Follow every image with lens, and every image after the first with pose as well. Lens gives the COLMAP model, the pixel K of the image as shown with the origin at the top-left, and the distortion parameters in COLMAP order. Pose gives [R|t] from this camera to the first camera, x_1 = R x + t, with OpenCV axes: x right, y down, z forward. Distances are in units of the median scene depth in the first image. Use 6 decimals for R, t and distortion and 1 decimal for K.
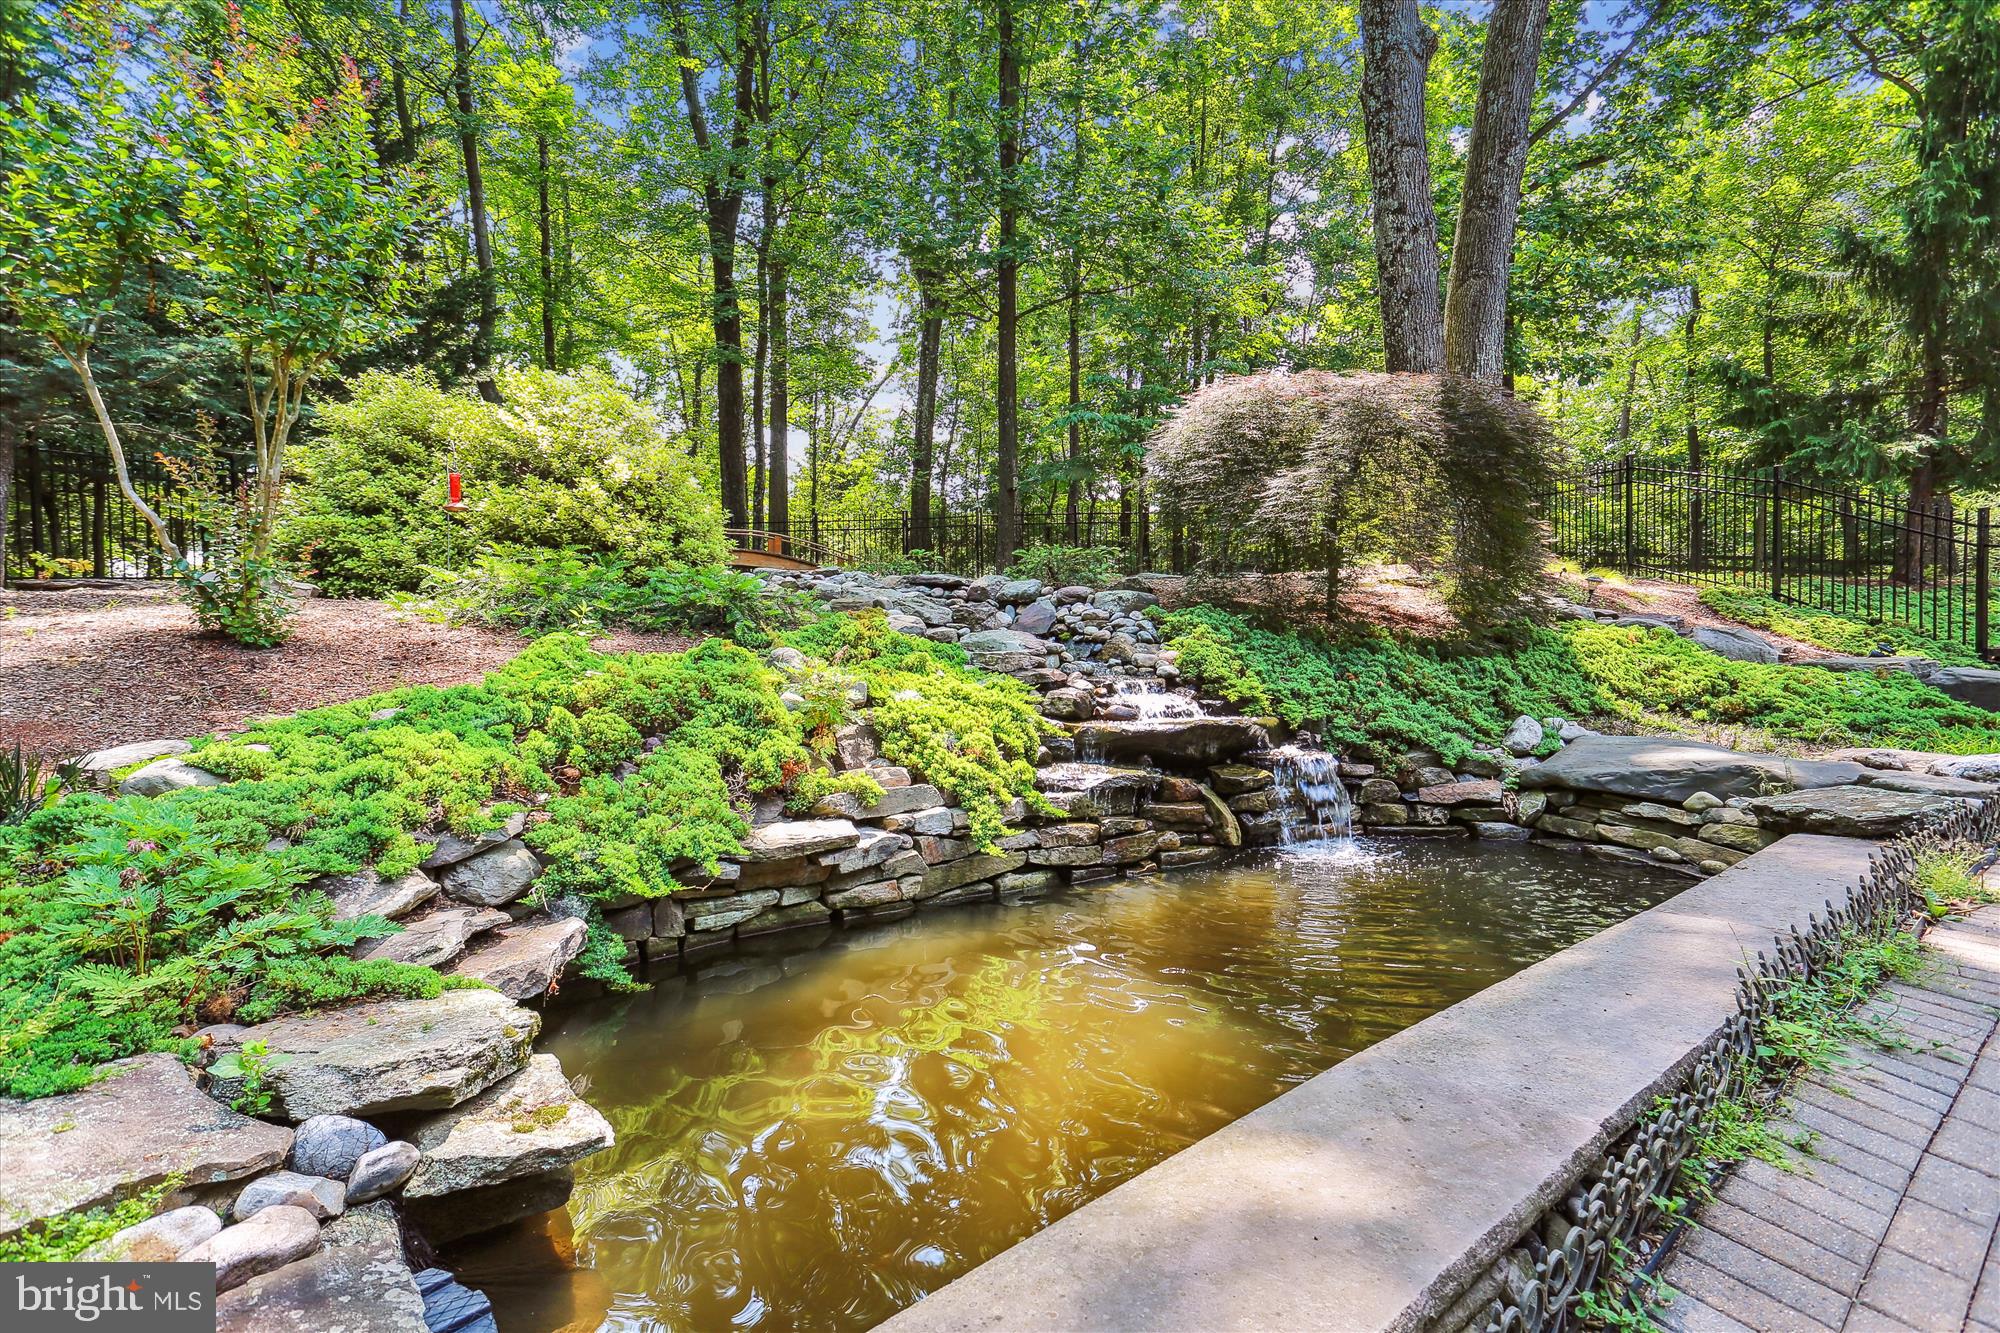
lens RADIAL K [[973.1, 0, 950.4], [0, 973.1, 648.5], [0, 0, 1]] dist [0.001930, 0.053309]
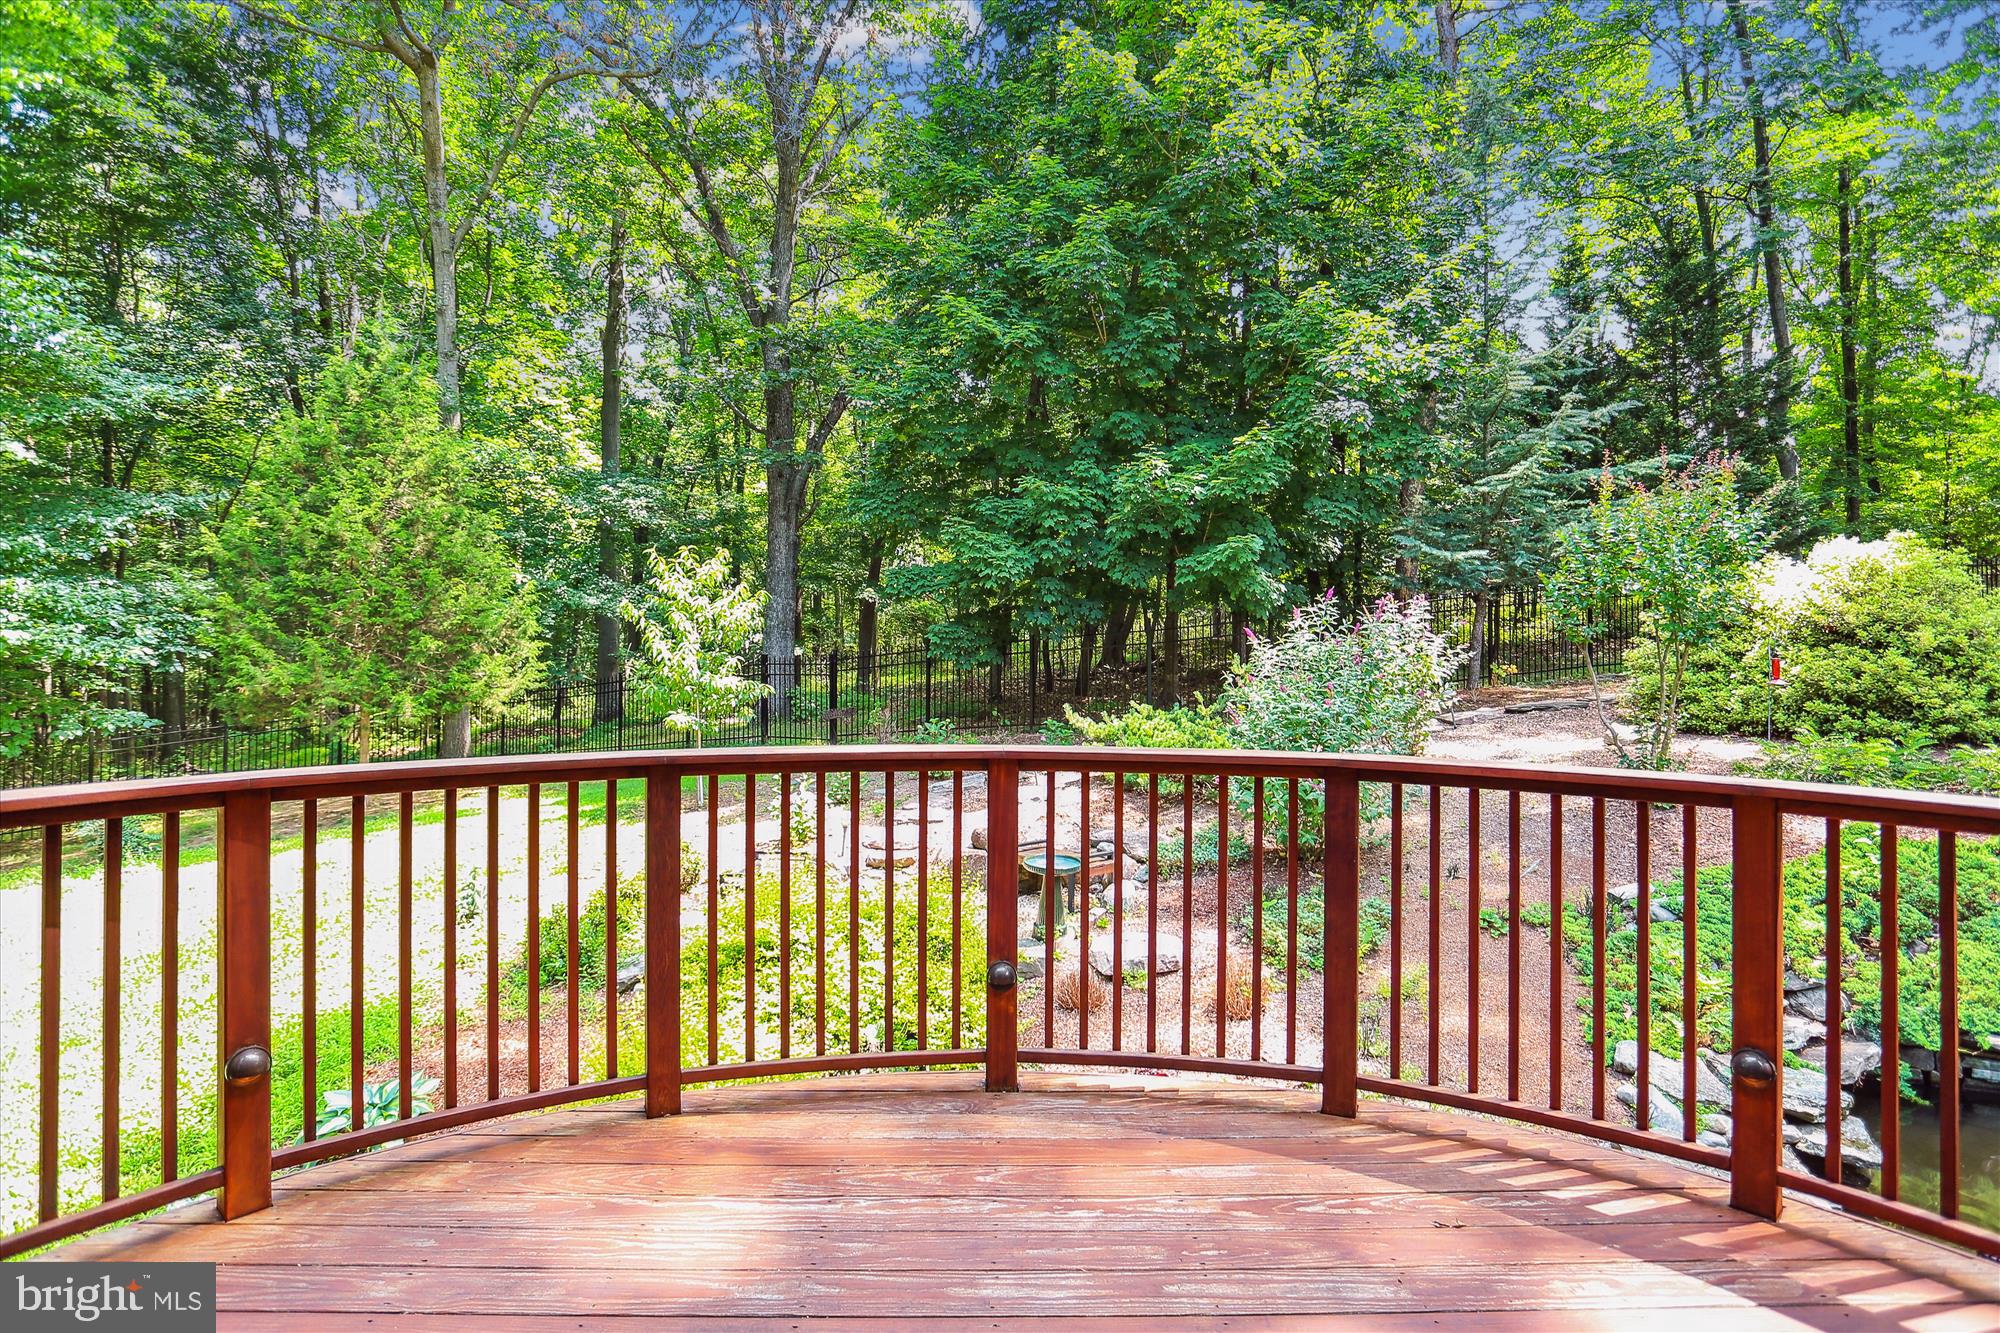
lens RADIAL K [[996.5, 0, 1025.8], [0, 996.5, 623.0], [0, 0, 1]] dist [-0.068093, 0.024633]
pose [[0.453667, -0.005204, -0.891156, 0.191890], [0.004182, 0.999984, -0.003710, -0.205144], [0.891161, -0.002044, 0.453682, -0.478814]]
